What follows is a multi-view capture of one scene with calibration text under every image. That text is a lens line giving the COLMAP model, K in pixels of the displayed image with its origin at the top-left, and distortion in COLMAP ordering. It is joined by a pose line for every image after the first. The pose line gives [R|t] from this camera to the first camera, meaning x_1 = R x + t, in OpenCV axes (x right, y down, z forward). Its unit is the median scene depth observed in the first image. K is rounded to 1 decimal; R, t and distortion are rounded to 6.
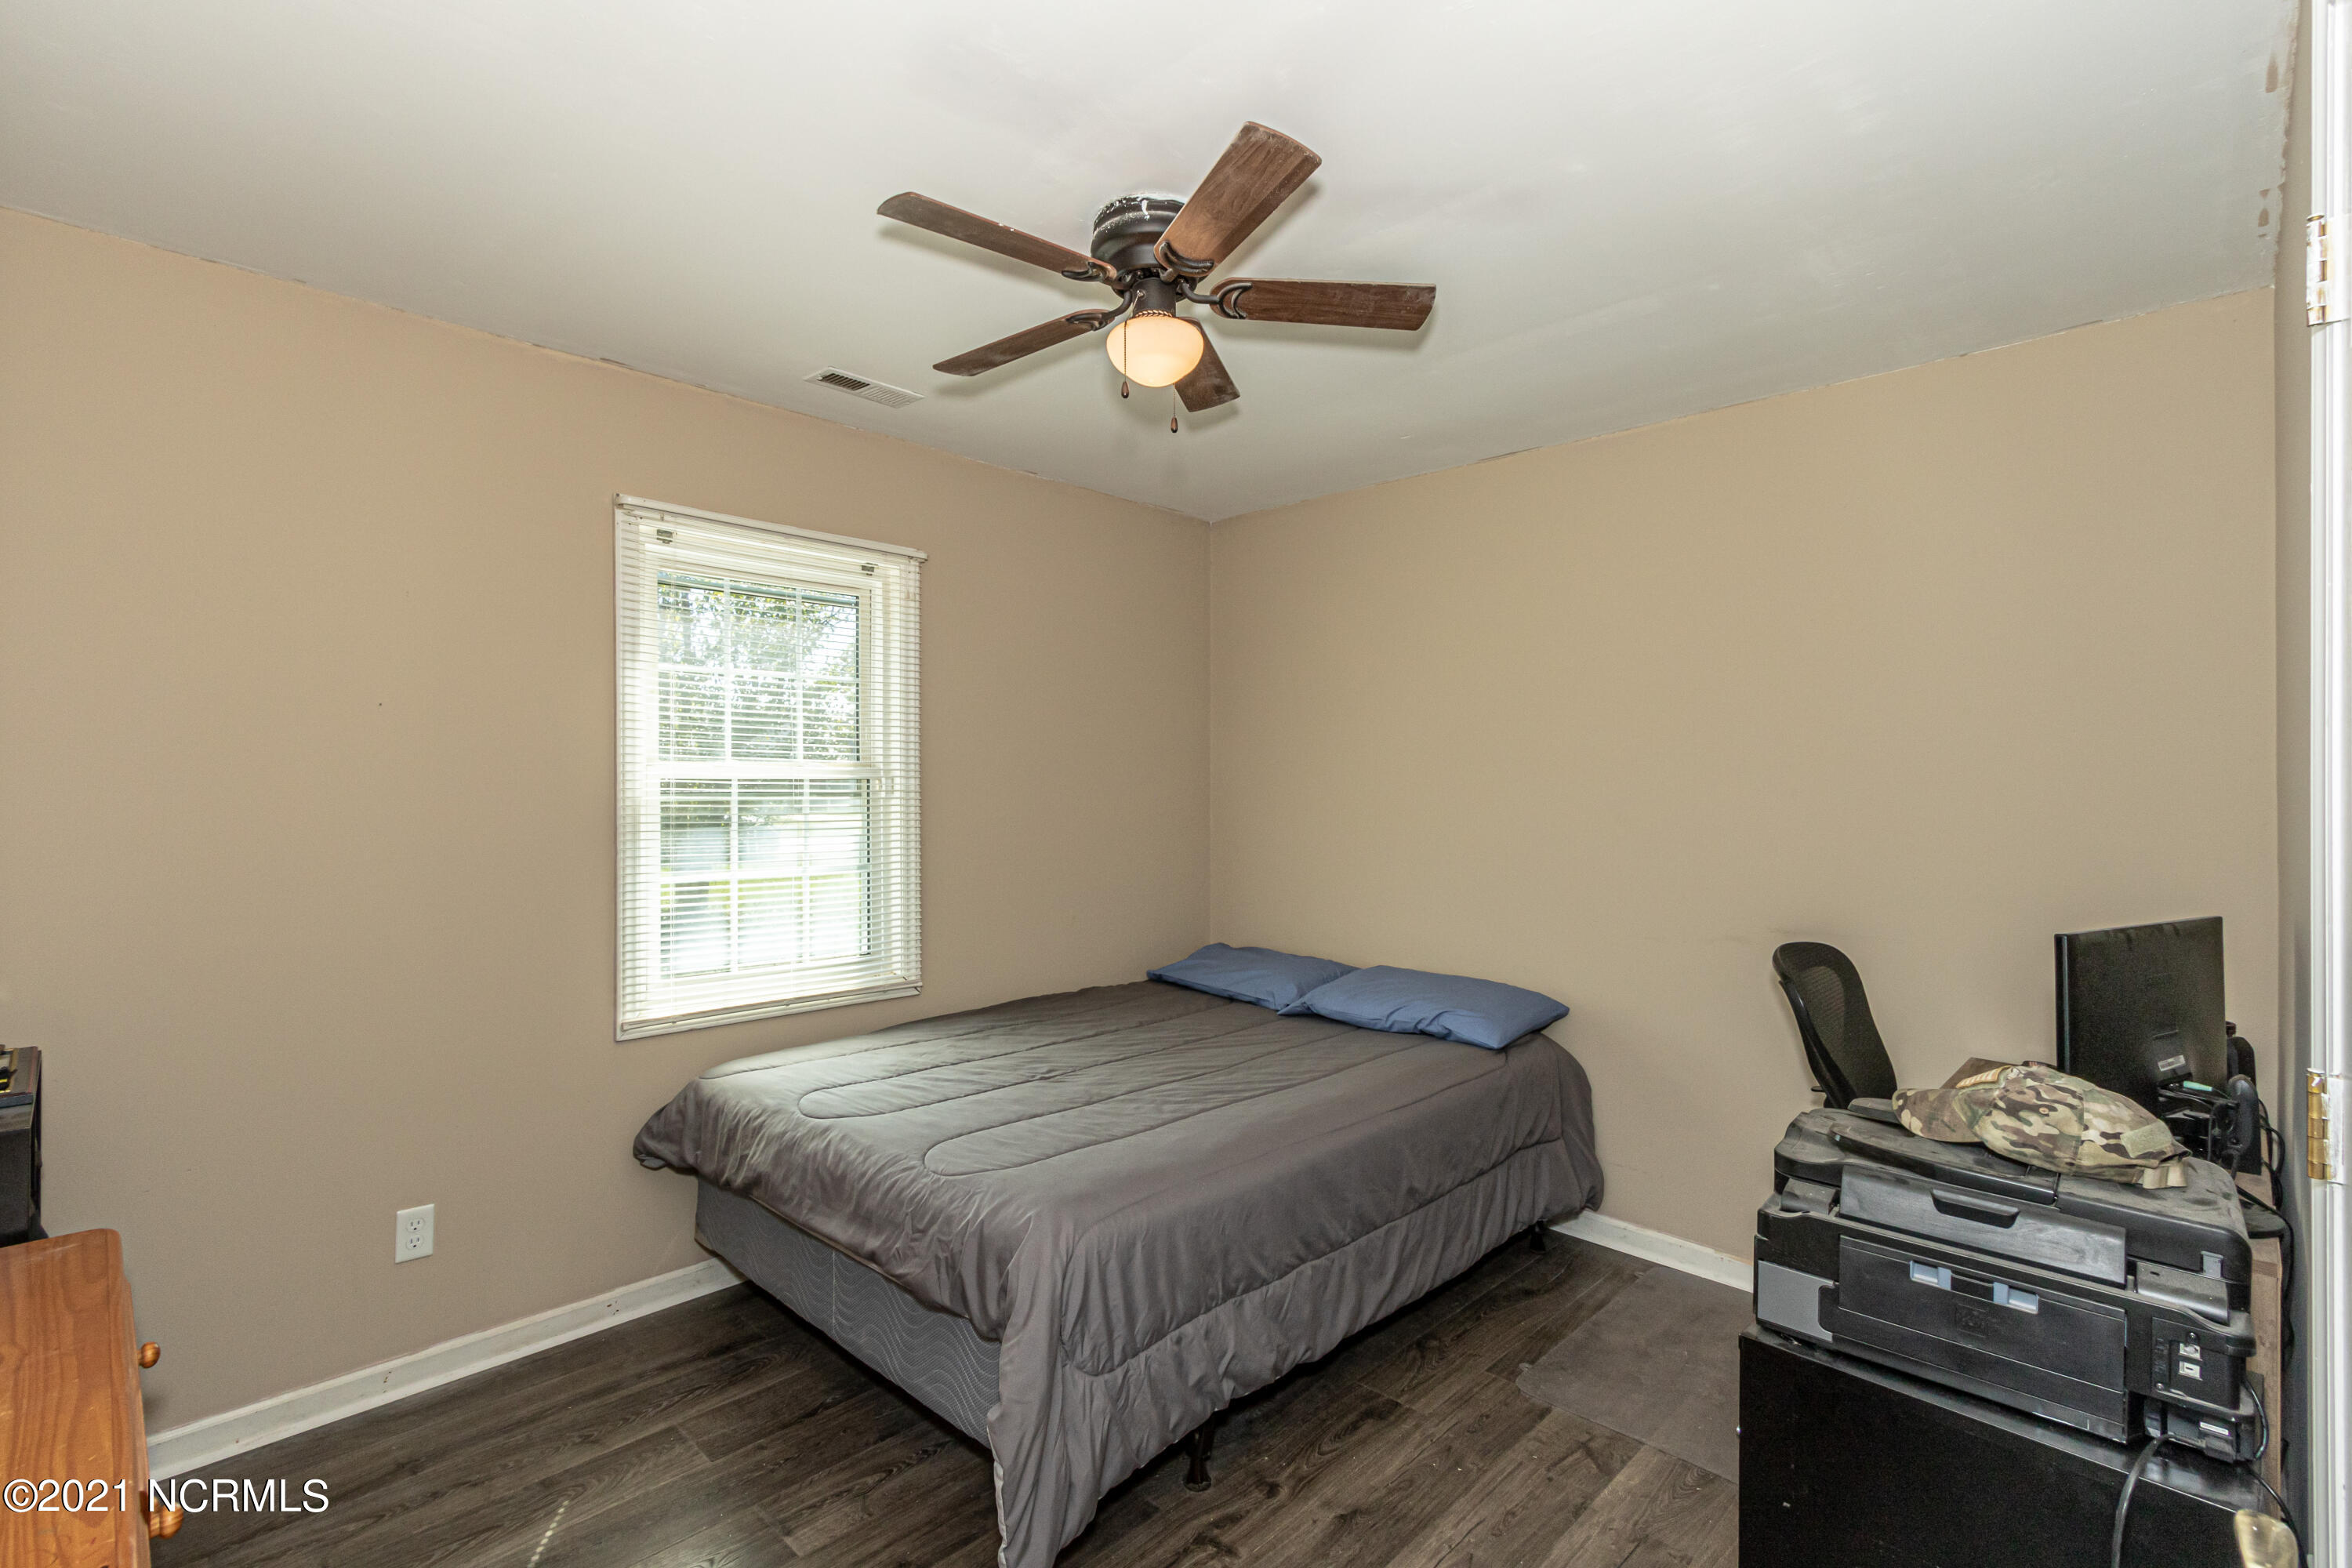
lens RADIAL K [[1066.9, 0, 1184.5], [0, 1066.9, 793.1], [0, 0, 1]] dist [0.004160, 0.001881]
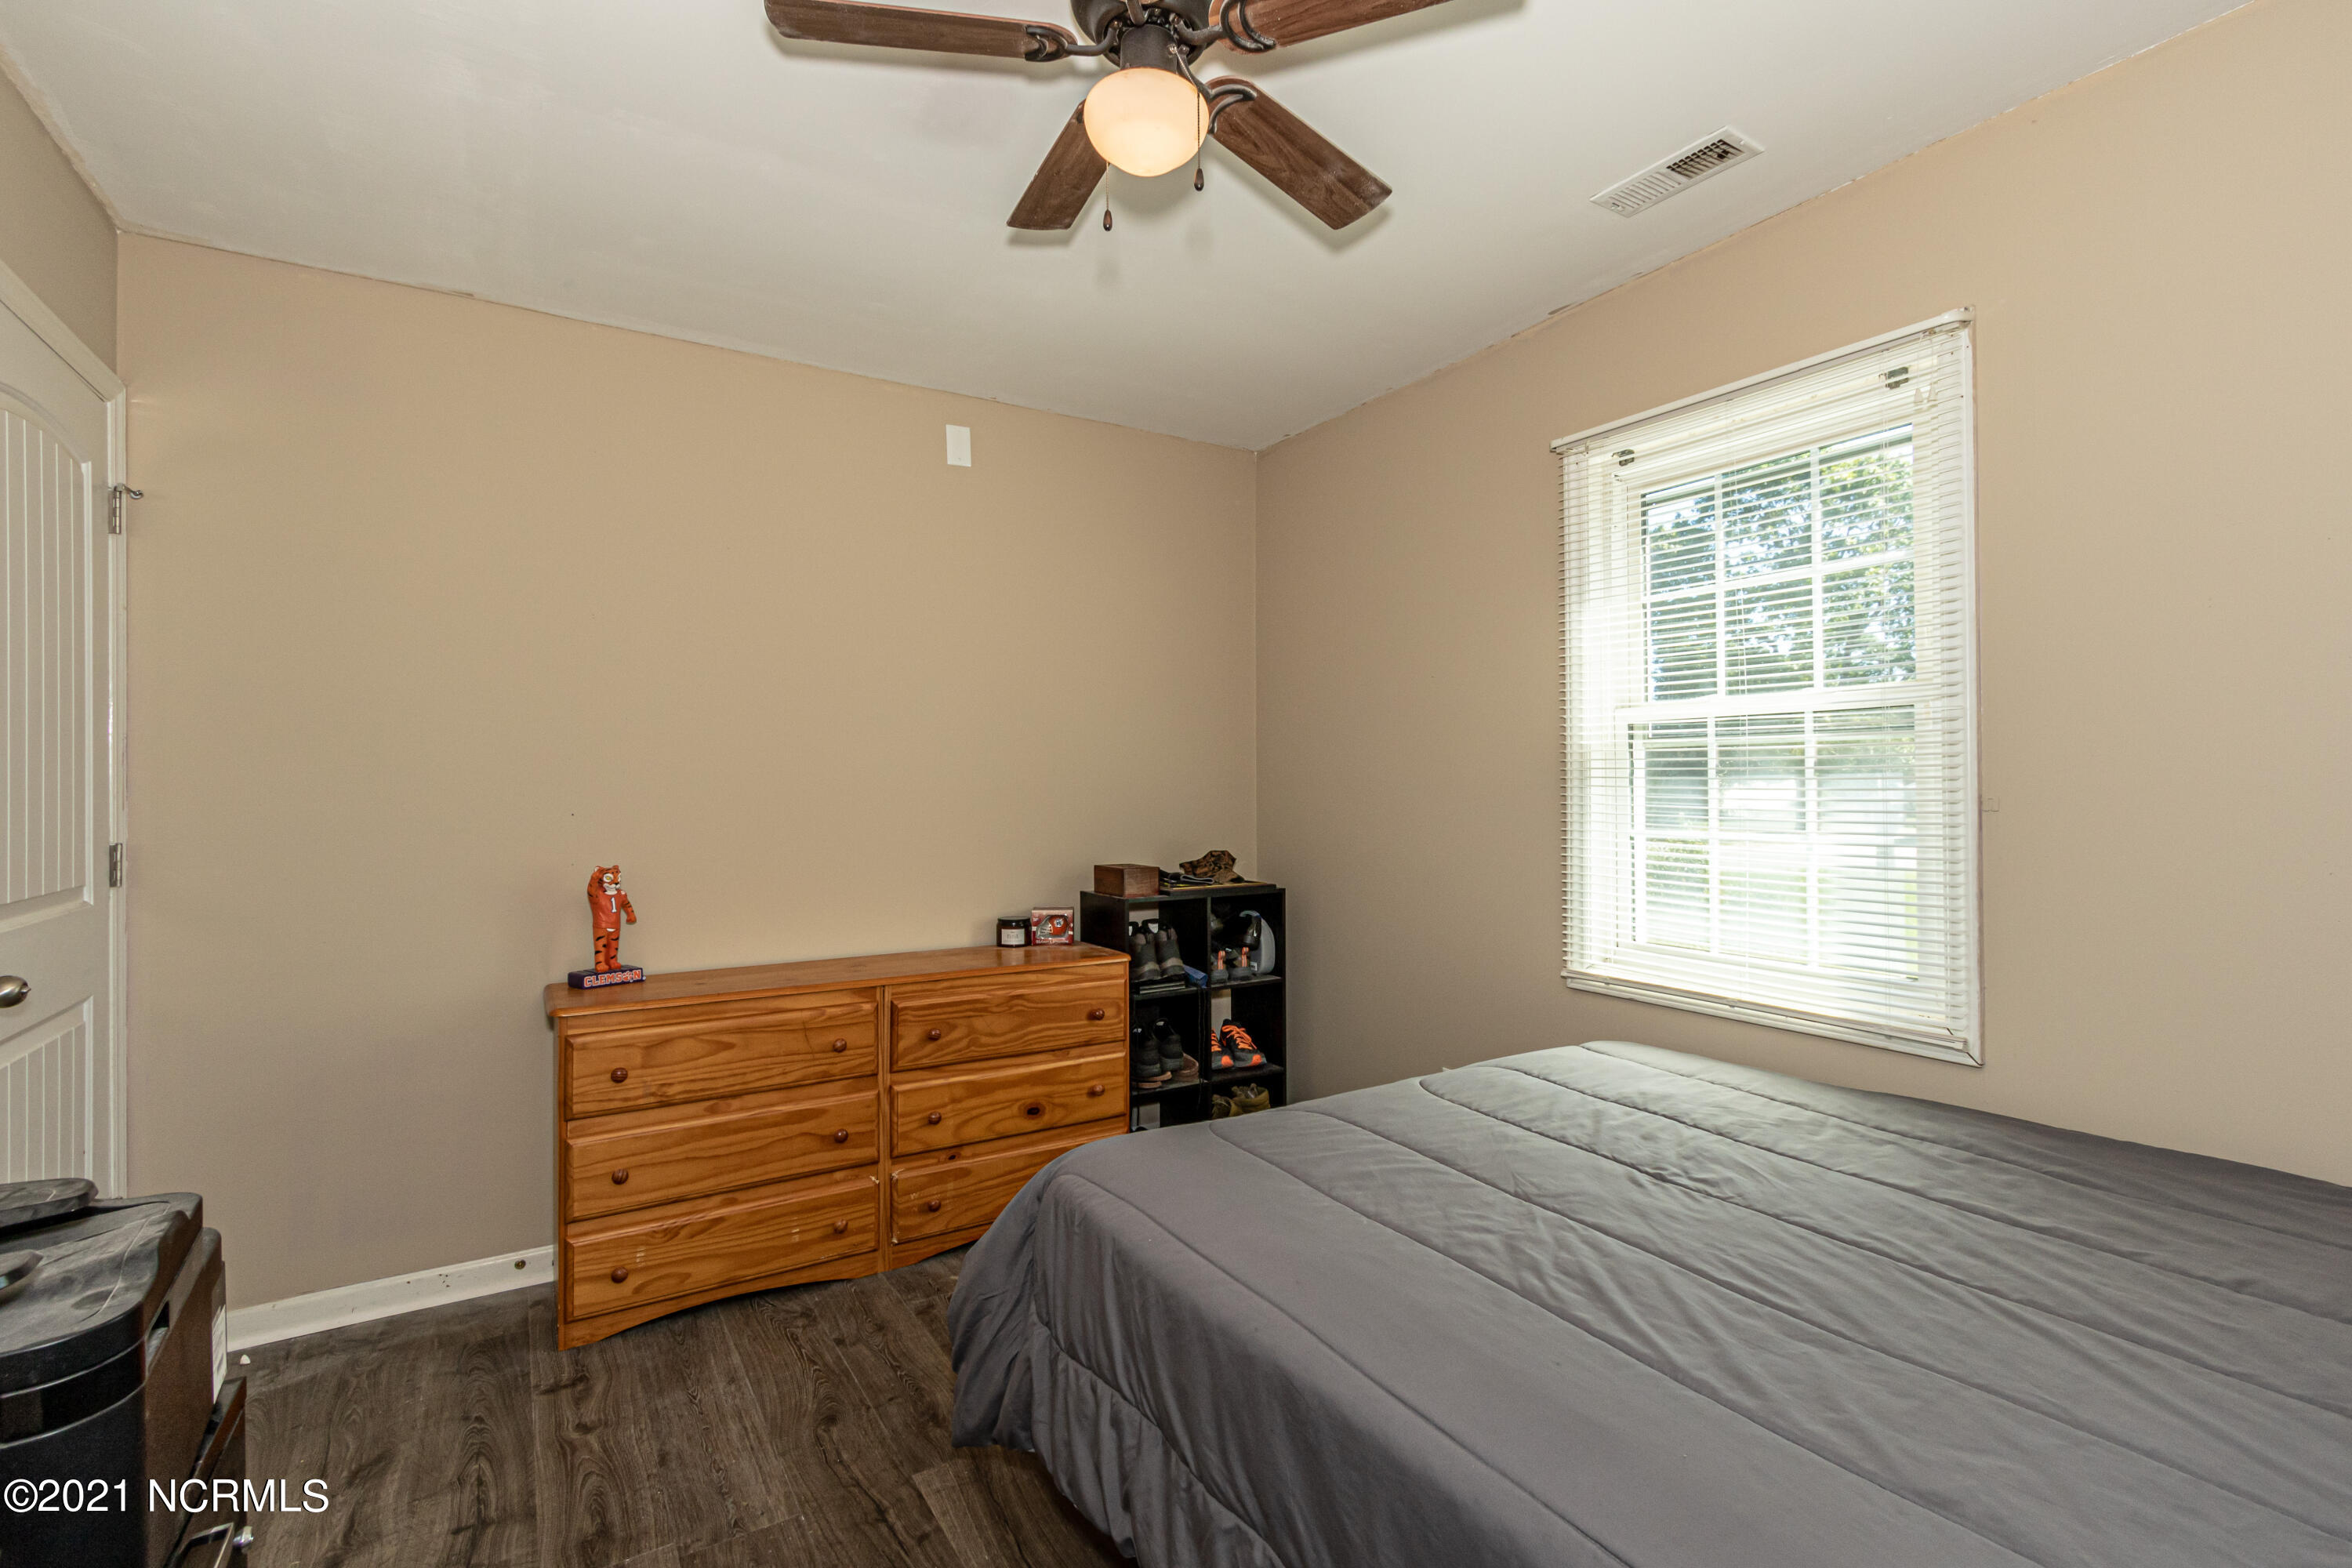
lens RADIAL K [[1066.9, 0, 1165.5], [0, 1066.9, 802.6], [0, 0, 1]] dist [0.004160, 0.001881]
pose [[-0.244280, 0.012845, -0.969620, 0.506785], [-0.004080, 0.999890, 0.014274, 0.045209], [0.969696, 0.007443, -0.244200, 0.845202]]
